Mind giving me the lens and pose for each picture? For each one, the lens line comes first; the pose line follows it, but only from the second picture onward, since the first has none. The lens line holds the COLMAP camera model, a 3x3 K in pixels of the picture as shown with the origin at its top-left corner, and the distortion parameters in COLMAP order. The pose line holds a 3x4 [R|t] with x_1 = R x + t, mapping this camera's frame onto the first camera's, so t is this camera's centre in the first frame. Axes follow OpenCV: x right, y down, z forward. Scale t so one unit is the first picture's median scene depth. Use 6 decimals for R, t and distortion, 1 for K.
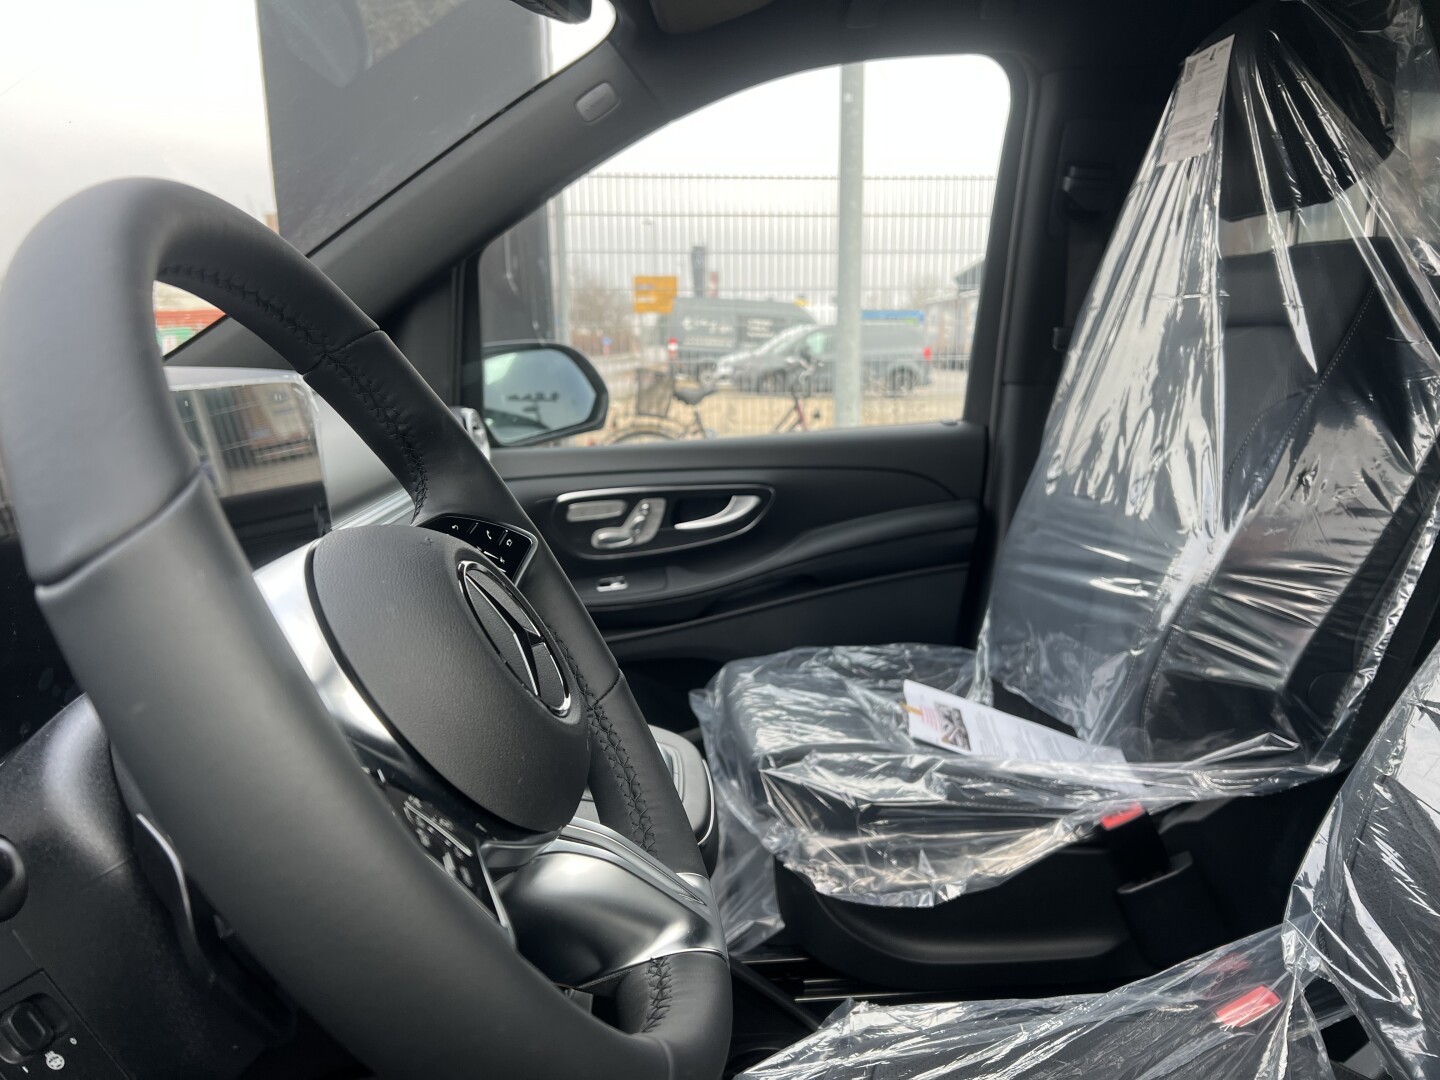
lens RADIAL K [[1076.1, 0, 718.2], [0, 1076.1, 536.5], [0, 0, 1]] dist [0.091197, -0.085085]
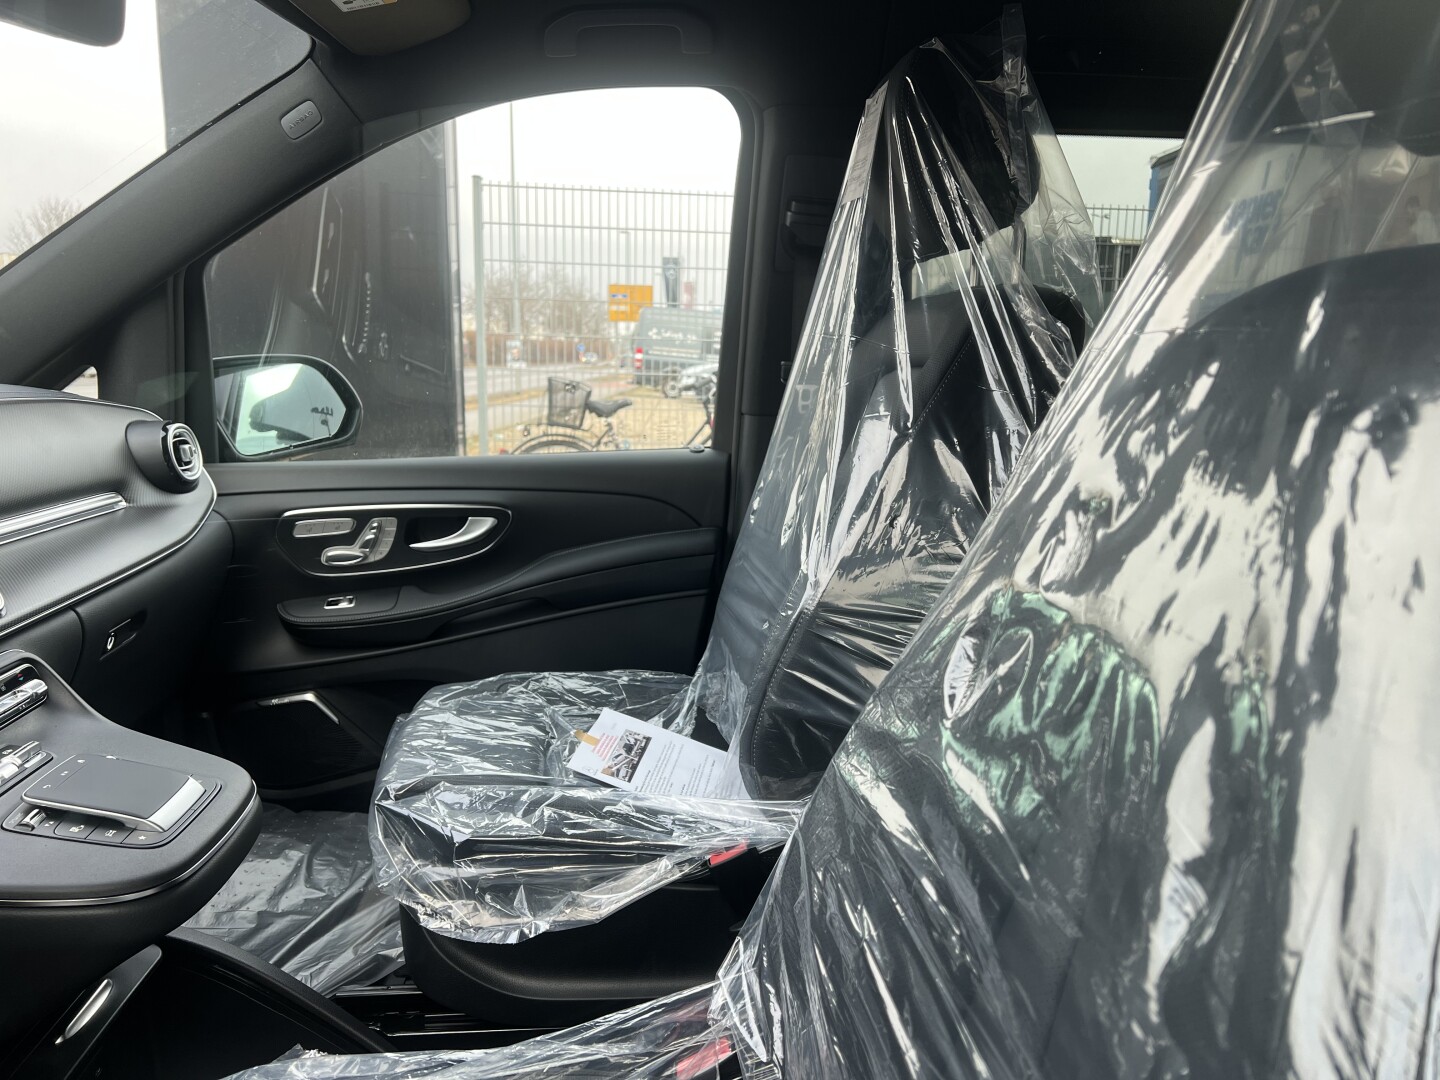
lens RADIAL K [[1067.9, 0, 722.3], [0, 1067.9, 533.5], [0, 0, 1]] dist [0.067913, -0.067455]
pose [[0.999488, 0.026837, 0.017447, 0.235413], [-0.026652, 0.999587, -0.010746, -0.018015], [-0.017729, 0.010276, 0.999790, 0.009689]]
